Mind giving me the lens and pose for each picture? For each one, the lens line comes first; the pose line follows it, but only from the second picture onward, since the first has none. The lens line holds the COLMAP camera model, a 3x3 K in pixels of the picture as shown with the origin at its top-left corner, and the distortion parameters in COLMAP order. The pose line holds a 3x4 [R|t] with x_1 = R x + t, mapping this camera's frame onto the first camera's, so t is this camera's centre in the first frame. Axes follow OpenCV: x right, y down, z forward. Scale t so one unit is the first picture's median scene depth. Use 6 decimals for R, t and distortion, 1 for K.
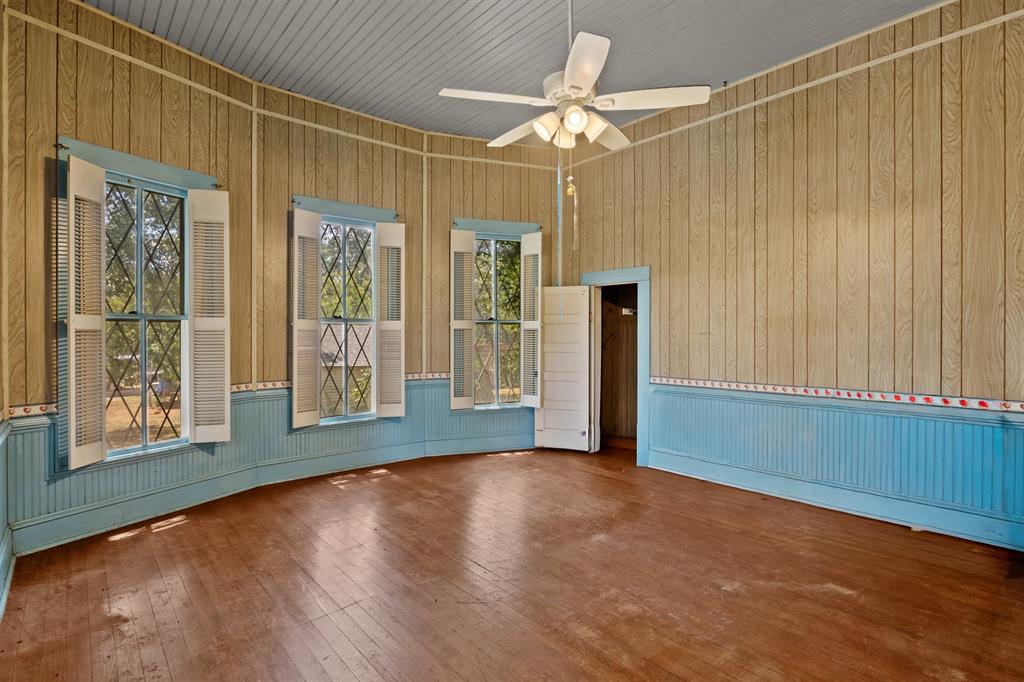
lens RADIAL K [[511.4, 0, 520.3], [0, 511.4, 333.8], [0, 0, 1]] dist [0.002684, 0.000284]
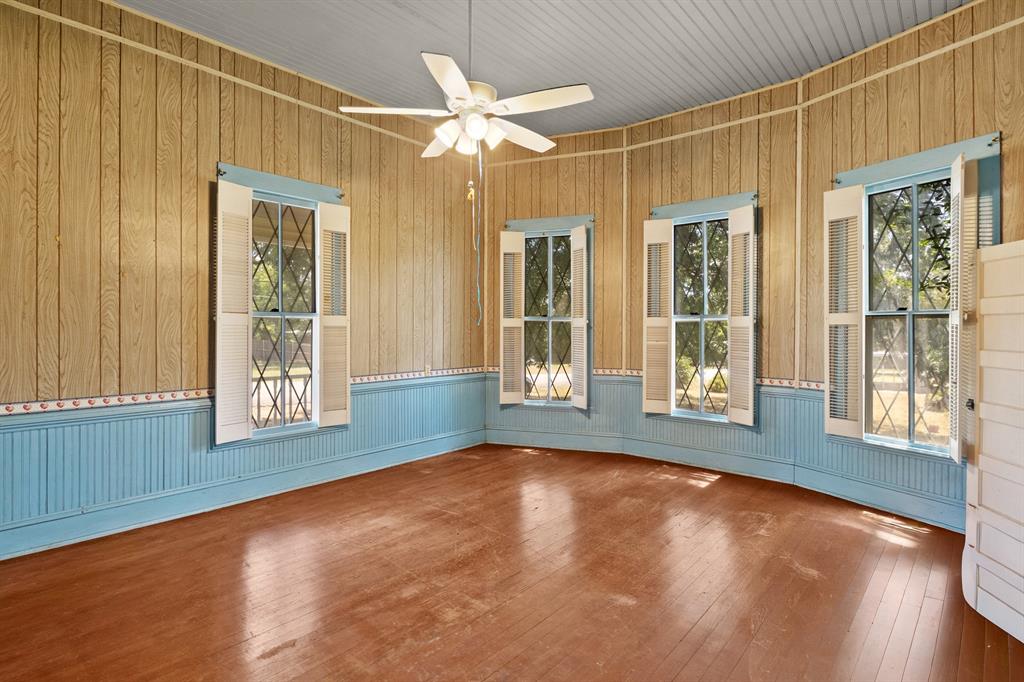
lens RADIAL K [[513.7, 0, 515.2], [0, 513.7, 331.4], [0, 0, 1]] dist [-0.012389, -0.000465]
pose [[0.151714, 0.009321, -0.988380, 0.962722], [-0.004673, 0.999951, 0.008713, -0.008790], [0.988413, 0.003296, 0.151750, 0.788517]]
